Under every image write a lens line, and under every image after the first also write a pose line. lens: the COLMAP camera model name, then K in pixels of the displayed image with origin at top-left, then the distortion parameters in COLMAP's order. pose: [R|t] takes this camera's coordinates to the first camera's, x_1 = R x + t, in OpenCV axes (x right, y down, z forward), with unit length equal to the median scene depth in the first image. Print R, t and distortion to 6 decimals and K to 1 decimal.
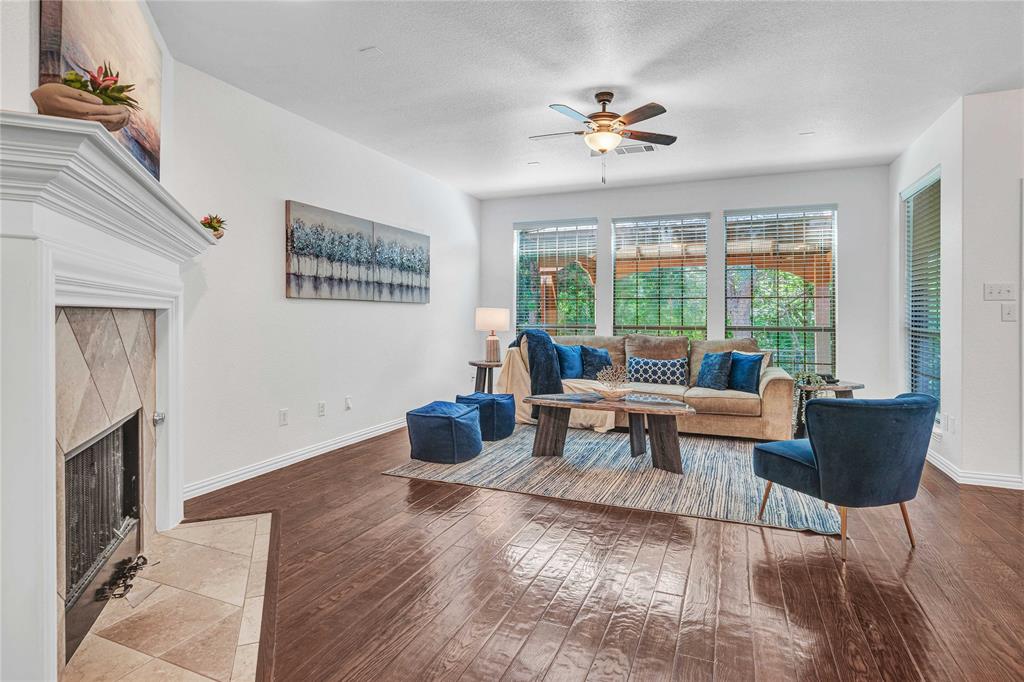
lens RADIAL K [[544.6, 0, 519.6], [0, 544.6, 313.8], [0, 0, 1]] dist [-0.008817, 0.001033]
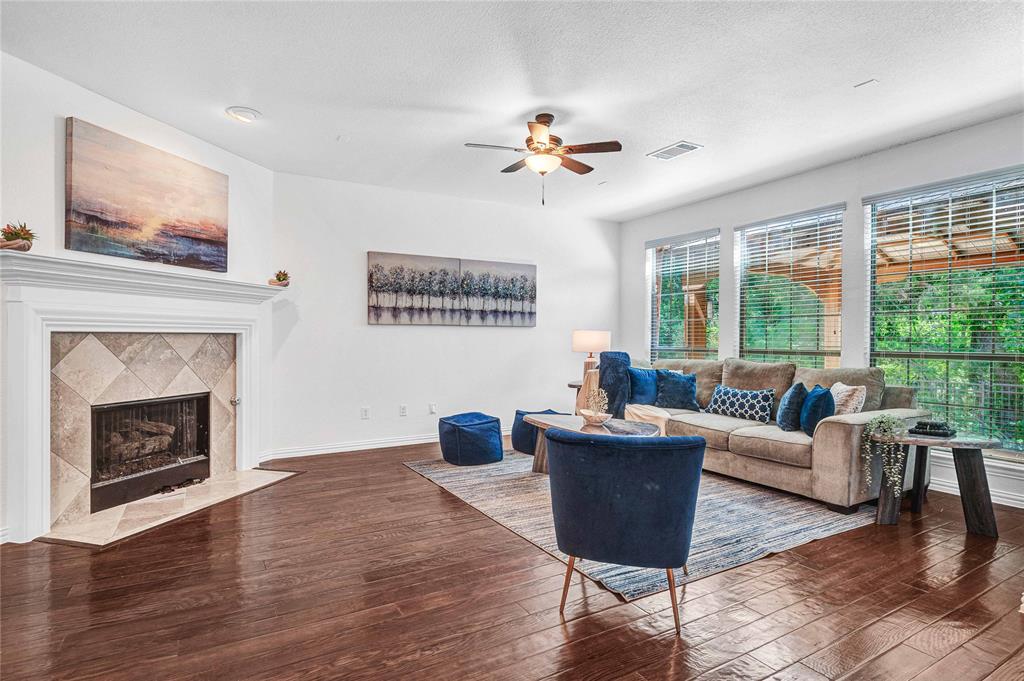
lens RADIAL K [[544.6, 0, 507.4], [0, 544.6, 340.7], [0, 0, 1]] dist [-0.008817, 0.001033]
pose [[0.784639, 0.001622, -0.619951, 0.546068], [0.002173, 0.999983, 0.005366, 0.003705], [0.619949, -0.005558, 0.784622, 0.127866]]
